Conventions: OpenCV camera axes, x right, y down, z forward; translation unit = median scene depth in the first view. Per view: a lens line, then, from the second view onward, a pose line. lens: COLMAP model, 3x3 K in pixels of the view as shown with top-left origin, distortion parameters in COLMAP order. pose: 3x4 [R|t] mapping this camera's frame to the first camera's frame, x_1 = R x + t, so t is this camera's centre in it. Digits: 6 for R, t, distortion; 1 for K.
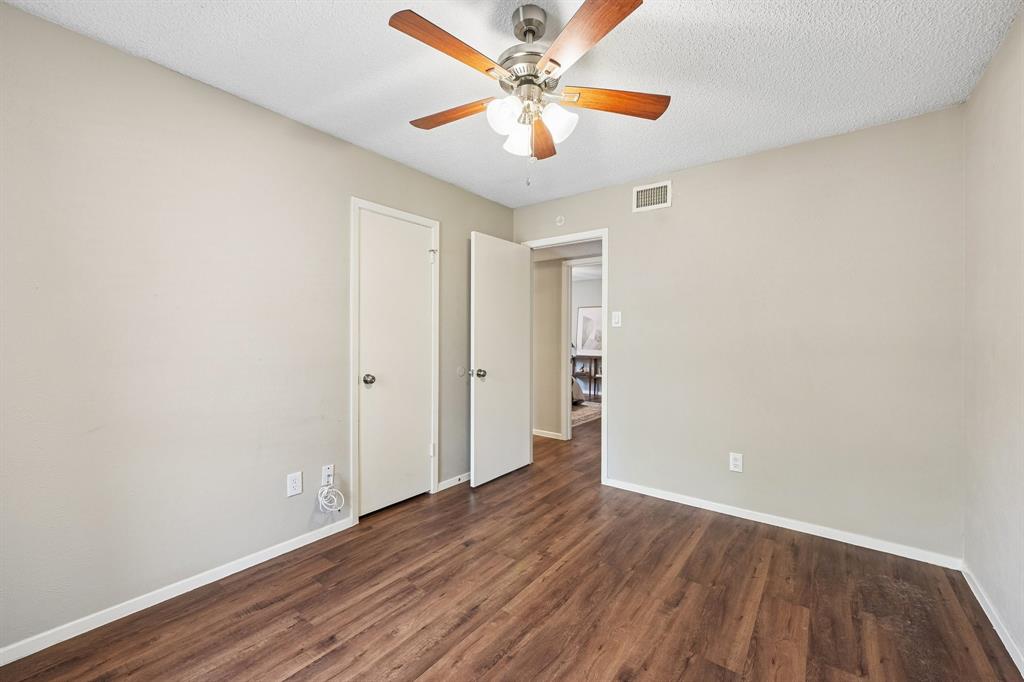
lens RADIAL K [[405.4, 0, 512.0], [0, 405.4, 341.0], [0, 0, 1]] dist [-0.008497, -0.000168]
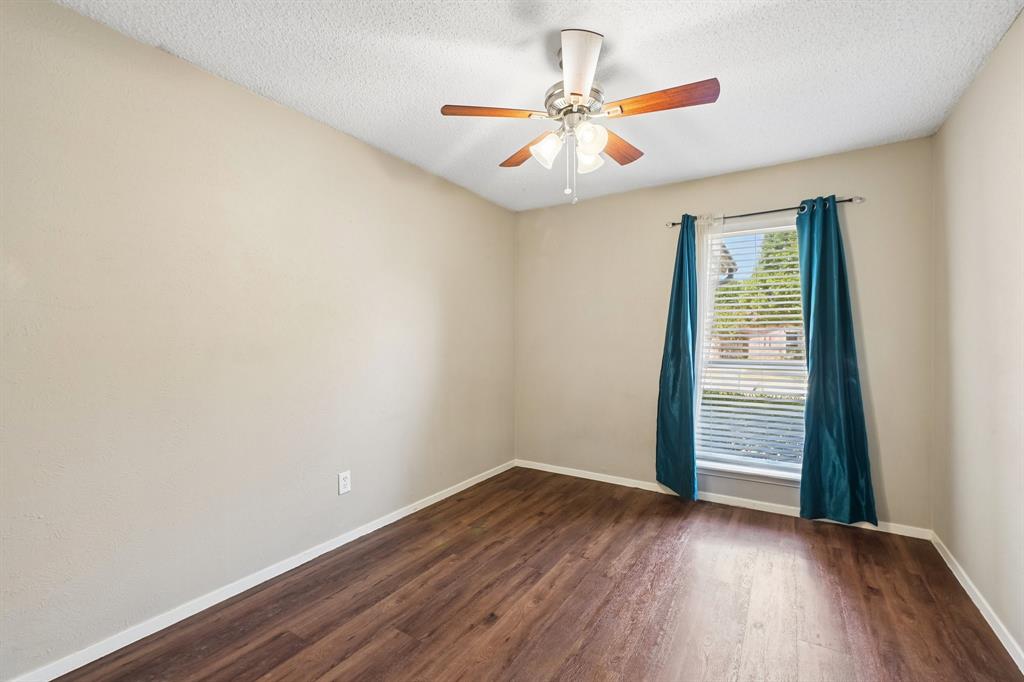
lens RADIAL K [[429.8, 0, 512.0], [0, 429.8, 341.0], [0, 0, 1]] dist [0.000408, -0.000002]
pose [[-0.995724, -0.002658, -0.092345, 0.310776], [-0.003357, 0.999967, 0.007423, -0.017712], [0.092322, 0.007701, -0.995699, 2.090202]]
